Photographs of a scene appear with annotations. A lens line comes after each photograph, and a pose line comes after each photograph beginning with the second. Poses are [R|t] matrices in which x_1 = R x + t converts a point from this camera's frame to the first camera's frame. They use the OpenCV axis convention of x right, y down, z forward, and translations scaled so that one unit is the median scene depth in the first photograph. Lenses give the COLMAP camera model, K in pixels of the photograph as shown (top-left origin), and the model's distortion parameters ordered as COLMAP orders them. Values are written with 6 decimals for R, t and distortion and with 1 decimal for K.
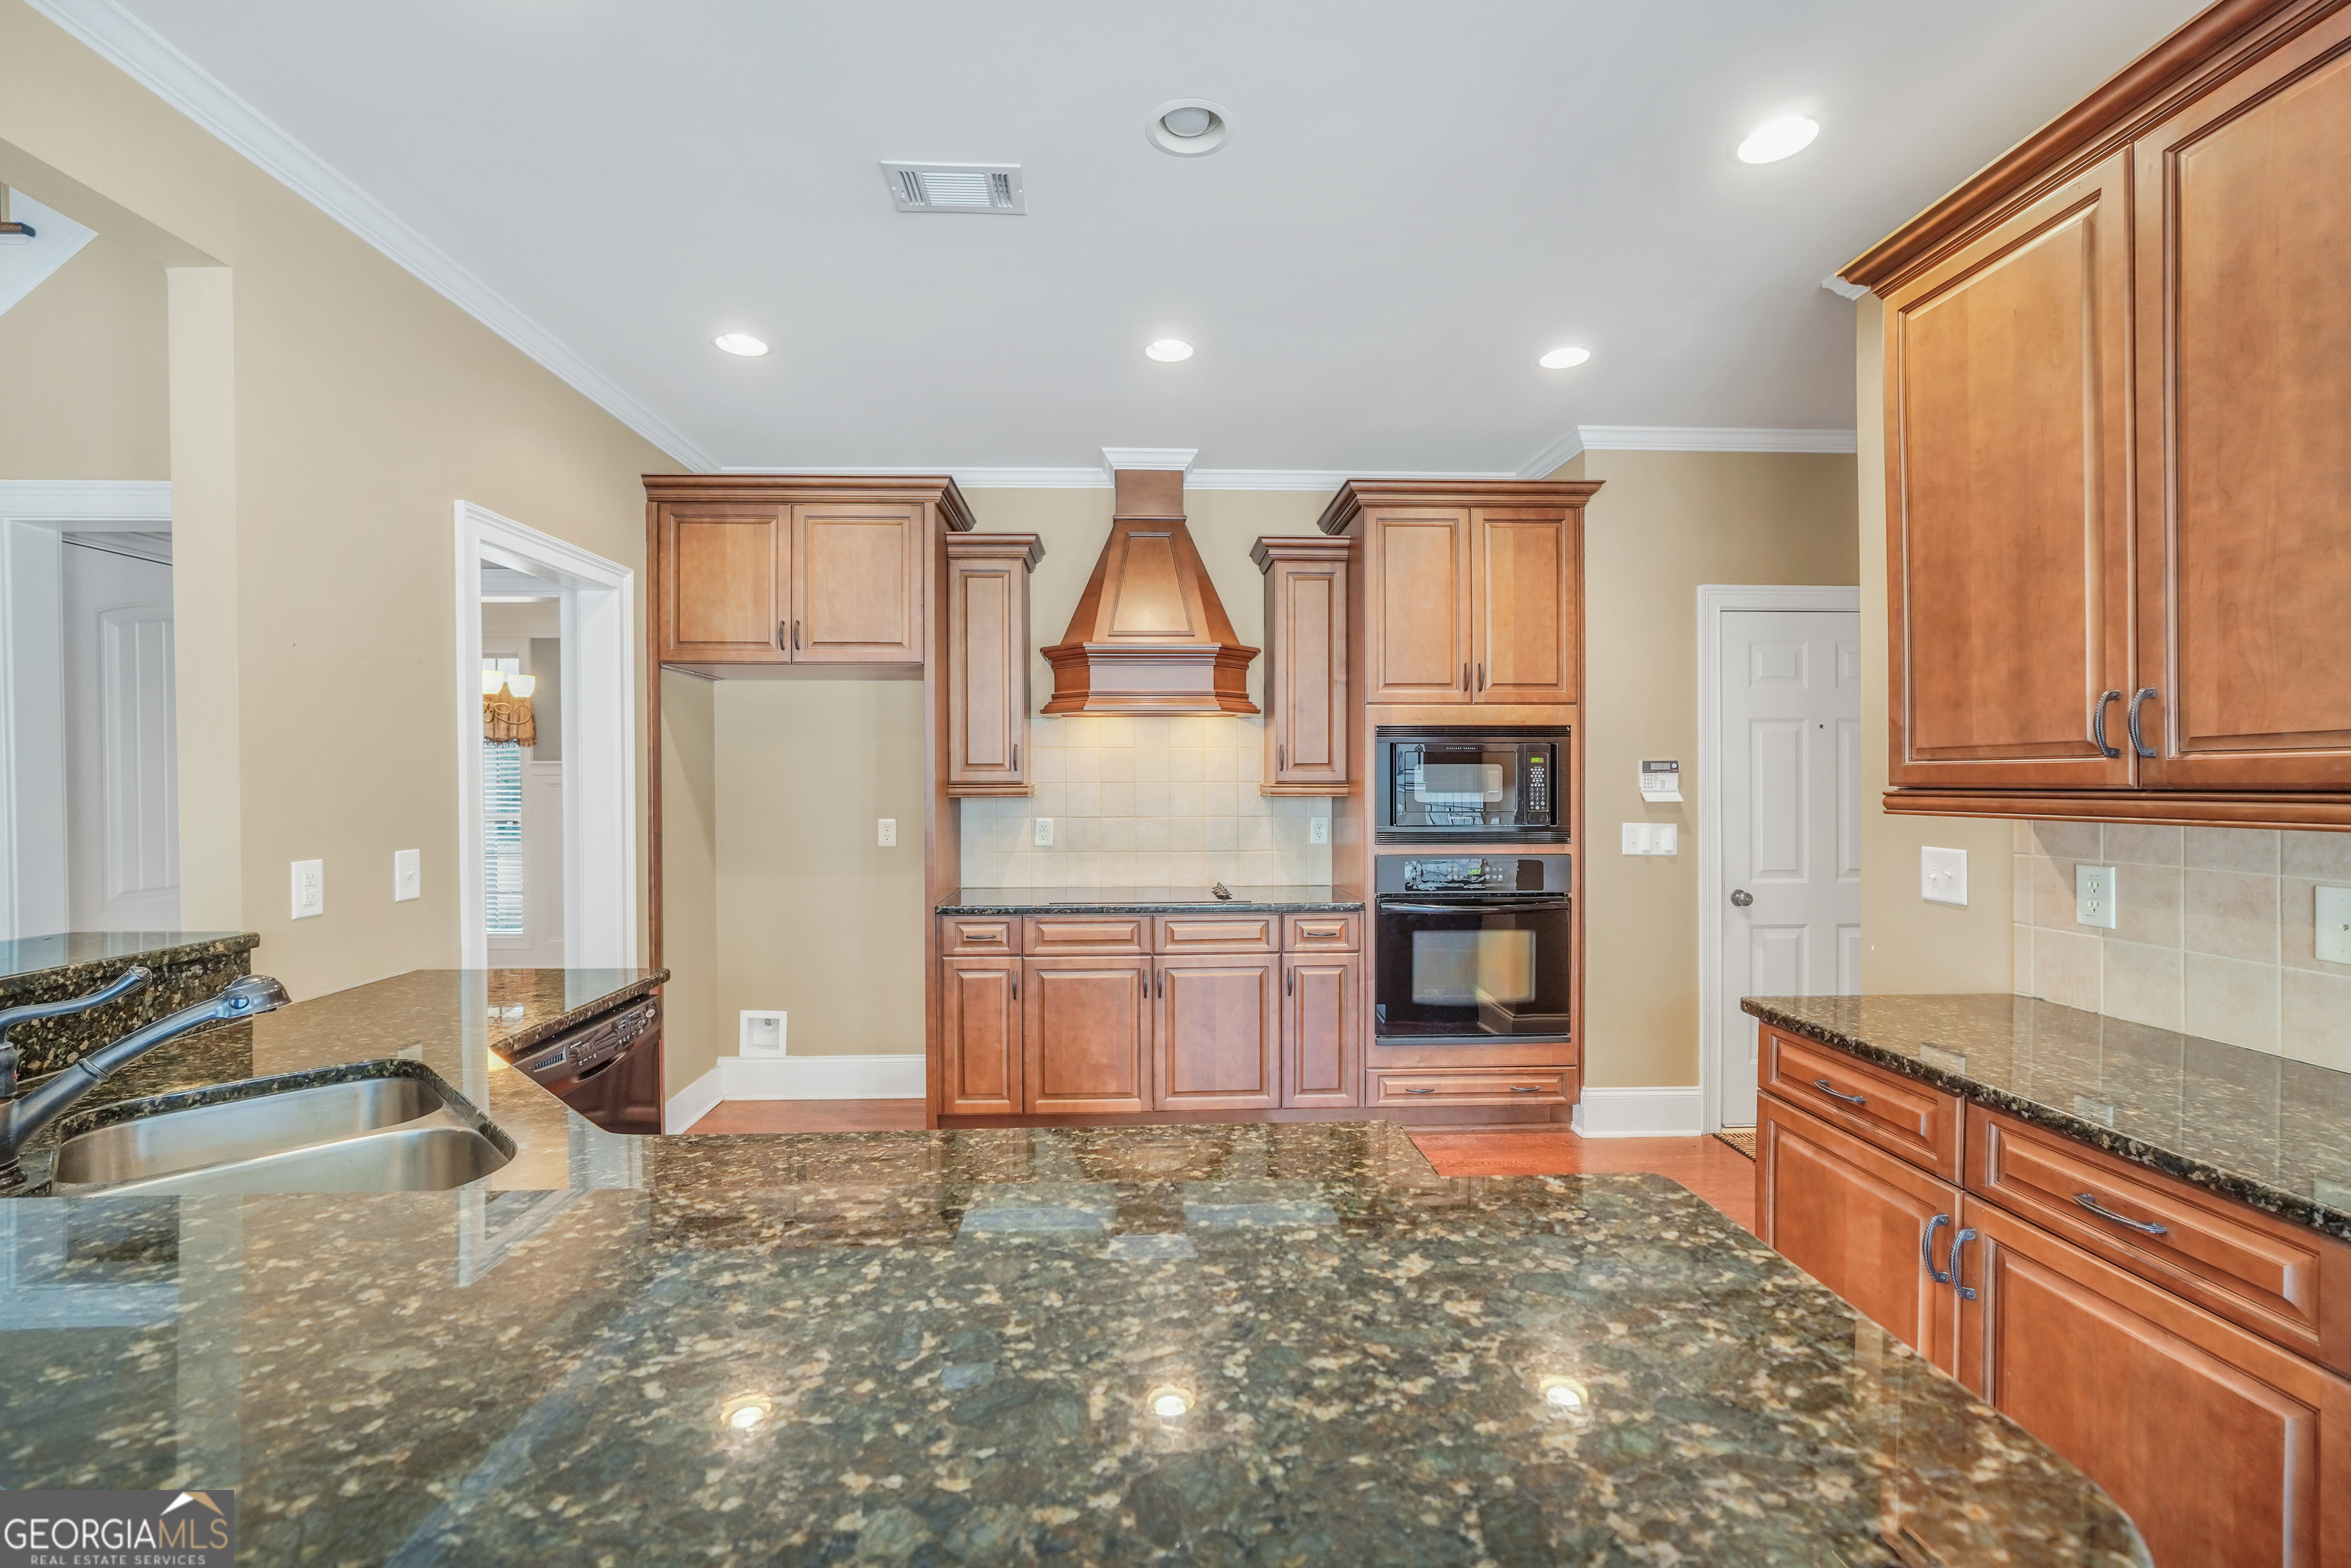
lens RADIAL K [[994.0, 0, 1152.2], [0, 994.0, 785.2], [0, 0, 1]] dist [-0.002307, 0.000144]
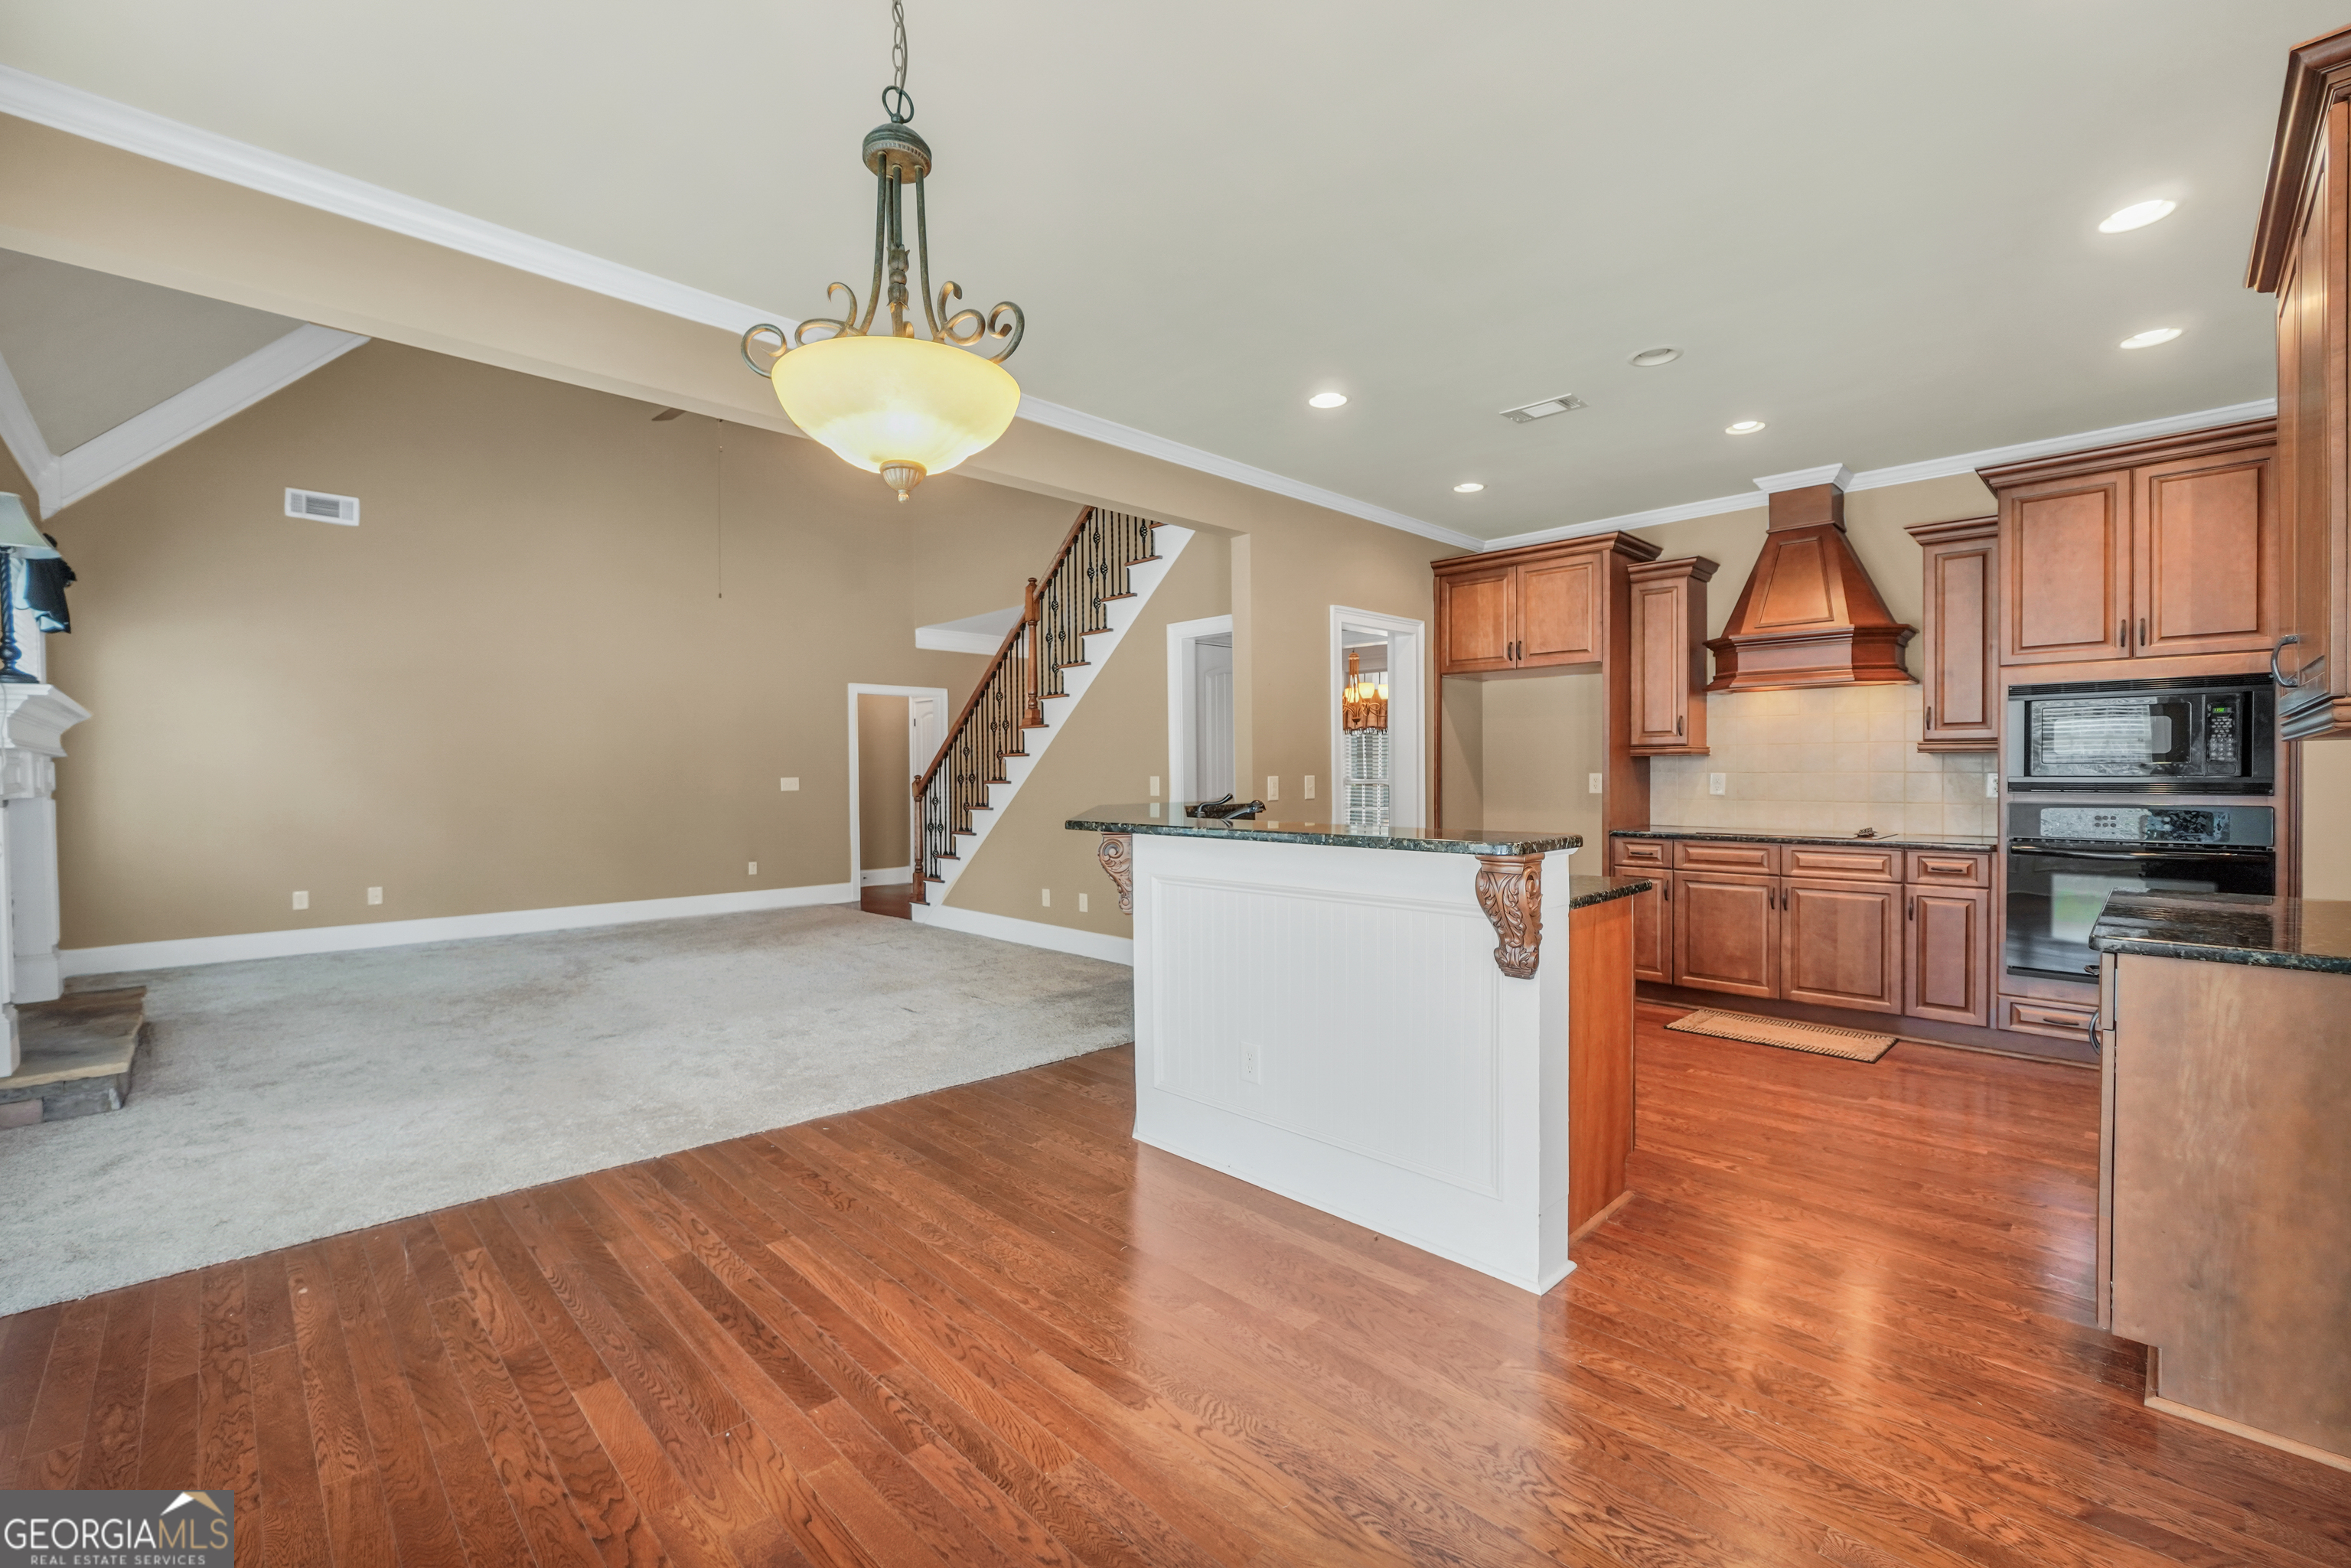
lens RADIAL K [[996.0, 0, 1175.5], [0, 996.0, 784.0], [0, 0, 1]] dist [-0.021538, 0.009223]
pose [[0.683836, 0.008540, -0.729586, 0.392453], [-0.000819, 0.999940, 0.010937, 0.038638], [0.729635, -0.006882, 0.683802, -0.431064]]
